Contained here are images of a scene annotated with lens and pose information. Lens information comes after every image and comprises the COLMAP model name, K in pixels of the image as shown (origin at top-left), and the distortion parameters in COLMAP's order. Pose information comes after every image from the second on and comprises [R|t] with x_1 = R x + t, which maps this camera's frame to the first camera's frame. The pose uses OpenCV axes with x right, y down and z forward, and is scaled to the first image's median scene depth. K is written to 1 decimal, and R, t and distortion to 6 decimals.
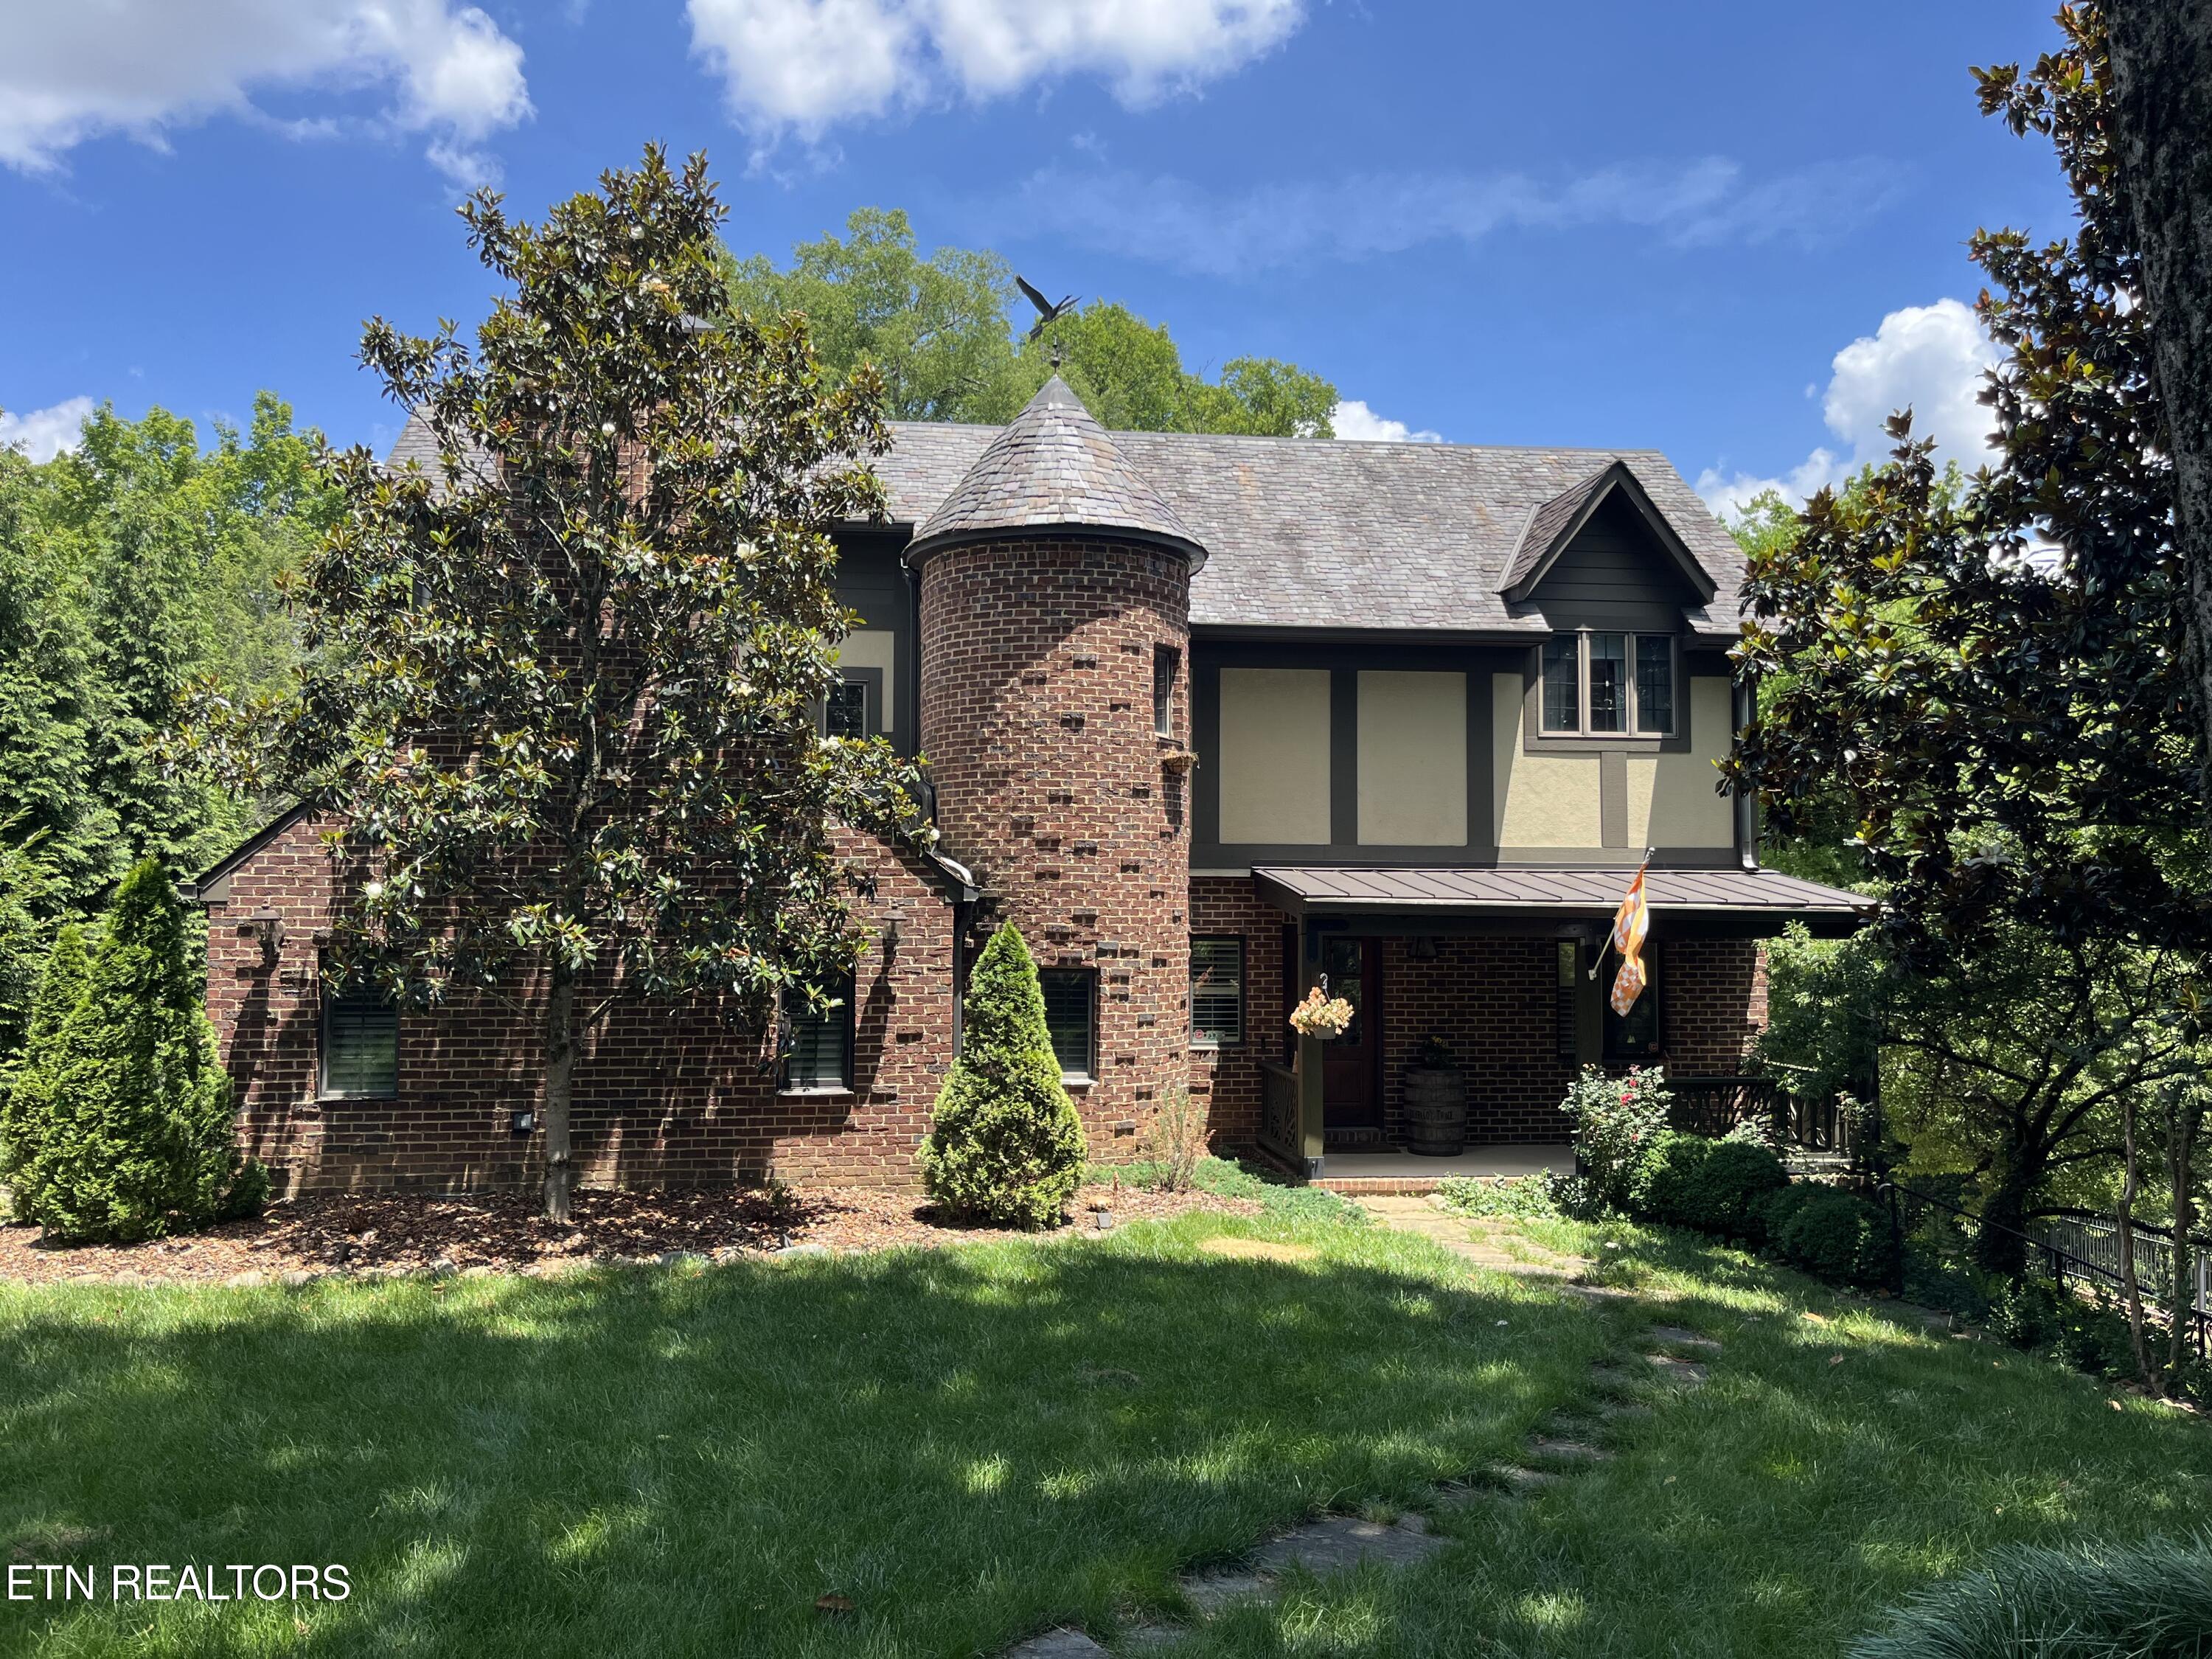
lens RADIAL K [[1659.7, 0, 1106.0], [0, 1659.7, 829.5], [0, 0, 1]] dist [0.011123, 0.001662]
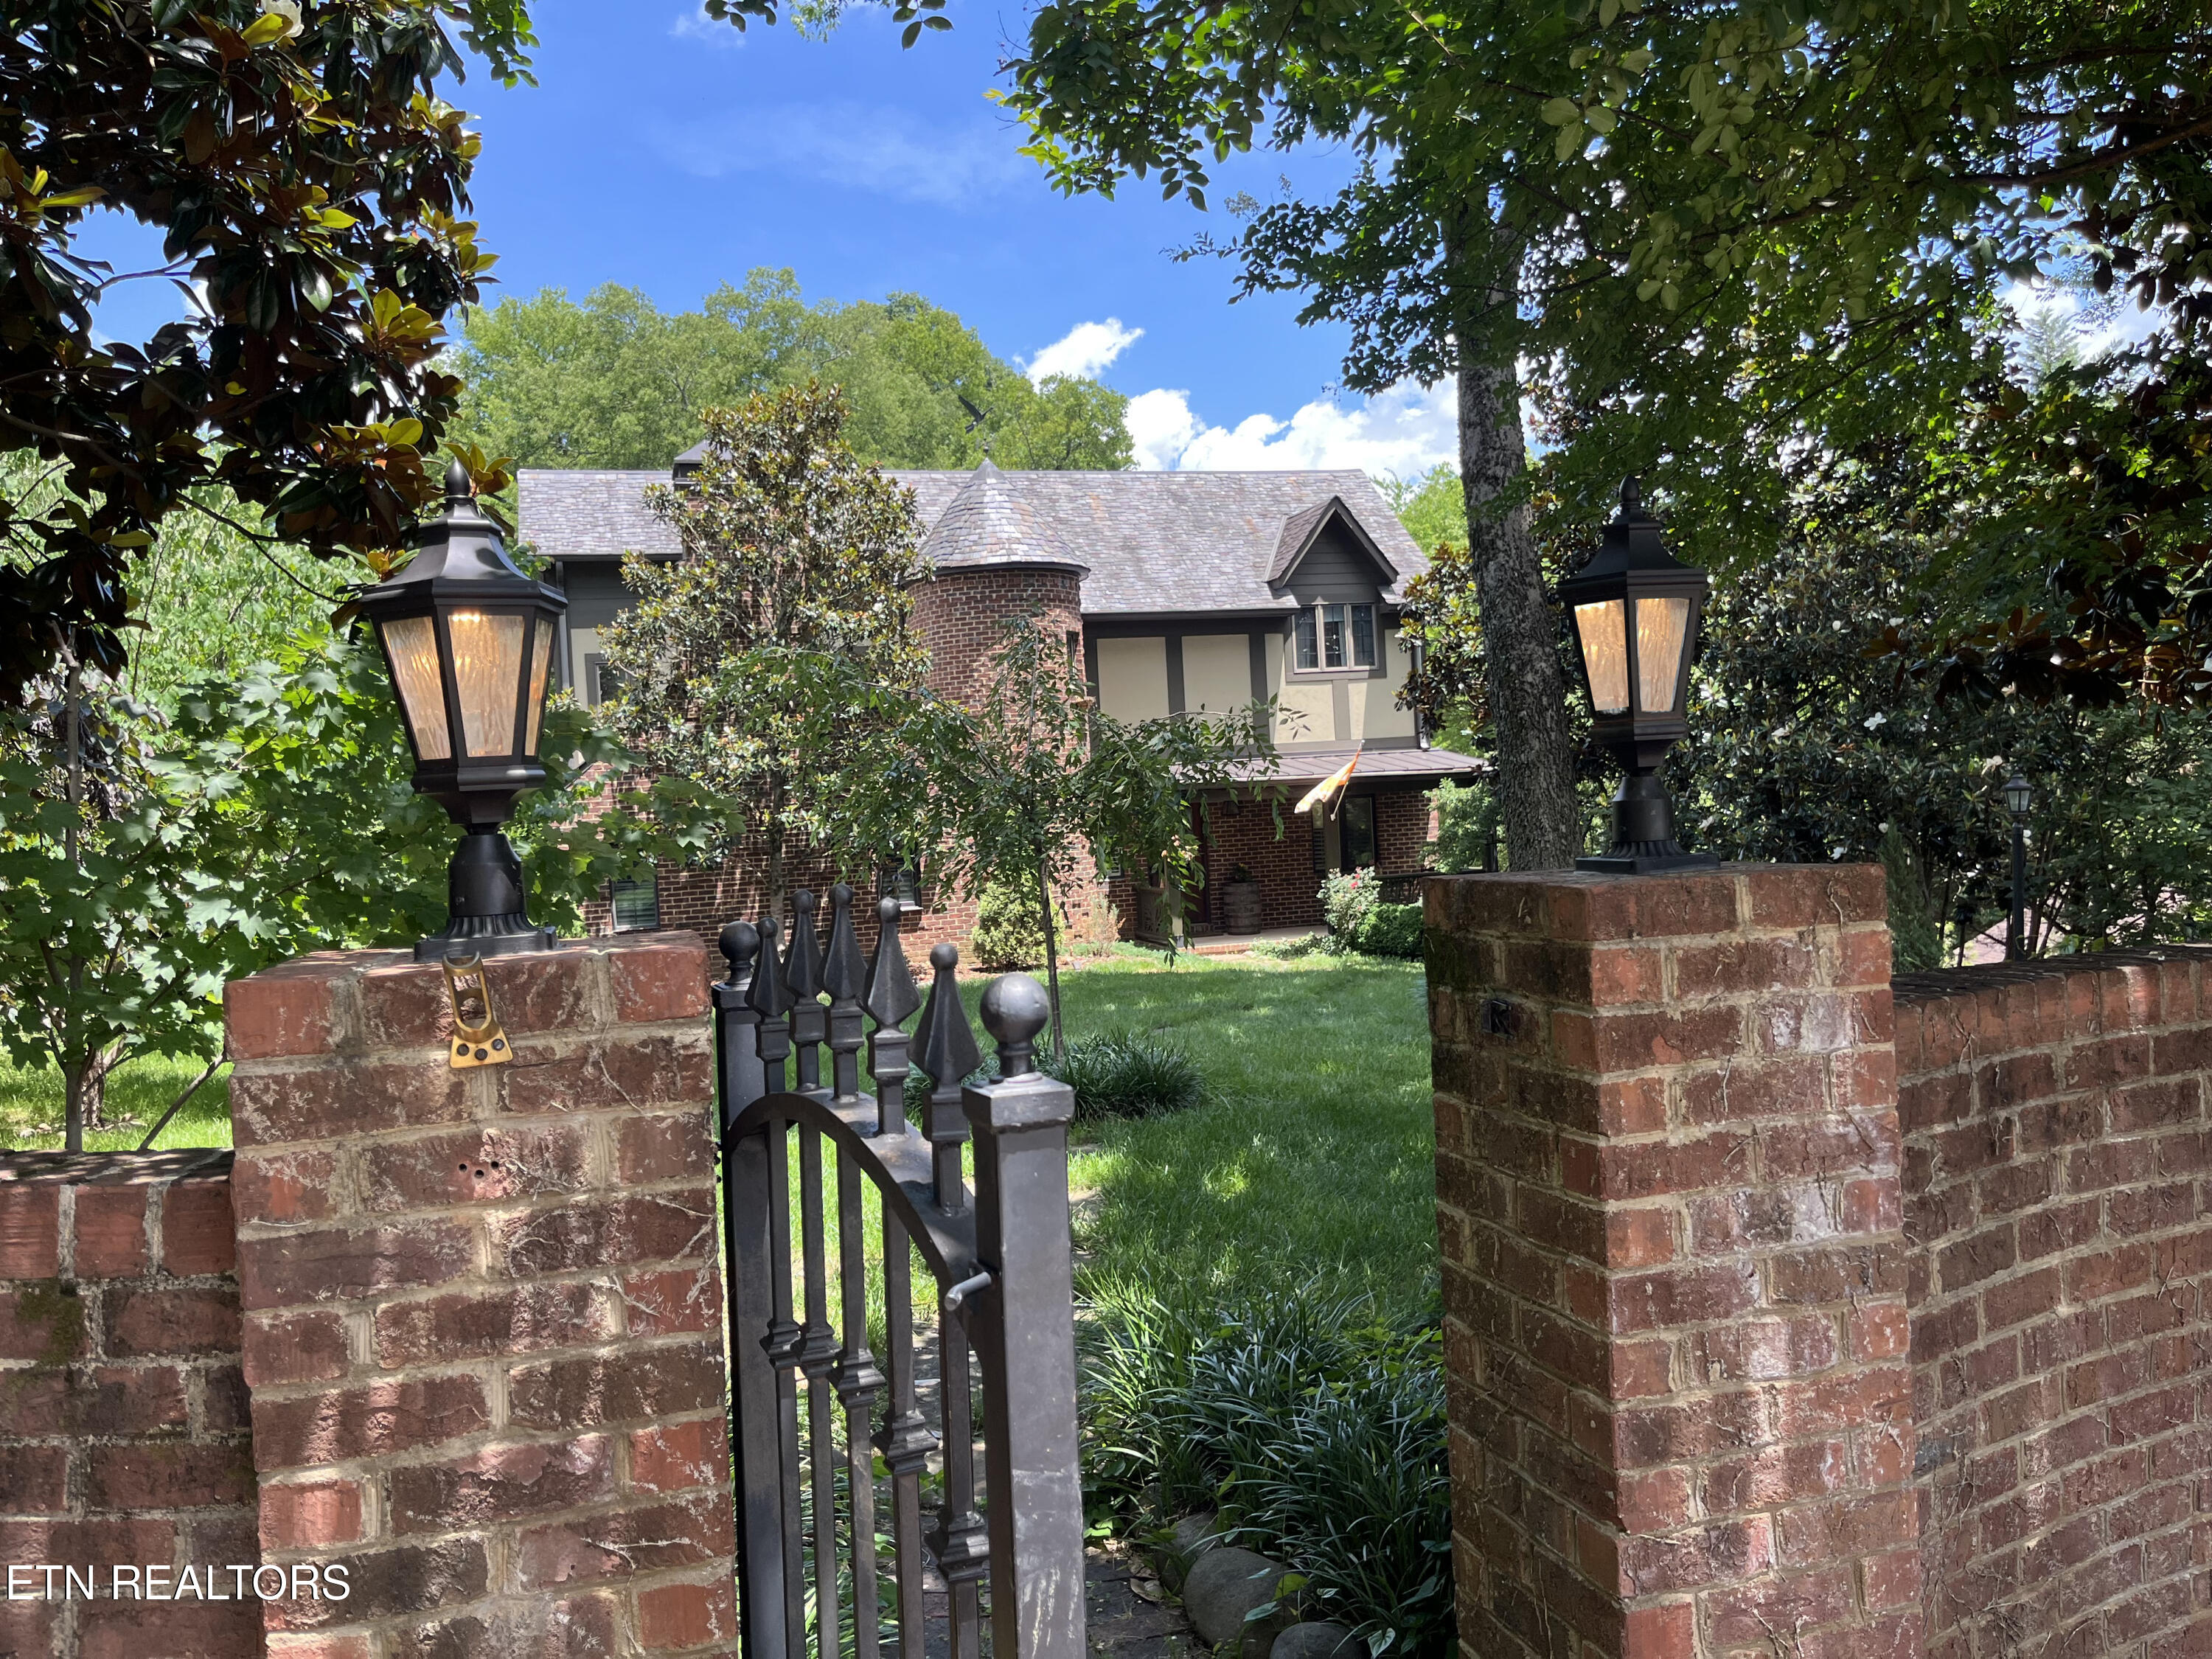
lens RADIAL K [[1659.7, 0, 1106.0], [0, 1659.7, 829.5], [0, 0, 1]] dist [0.011123, 0.001662]
pose [[0.987508, -0.060400, 0.145533, -0.165251], [0.050836, 0.996350, 0.068569, -0.025040], [-0.149144, -0.060314, 0.986974, -0.576121]]
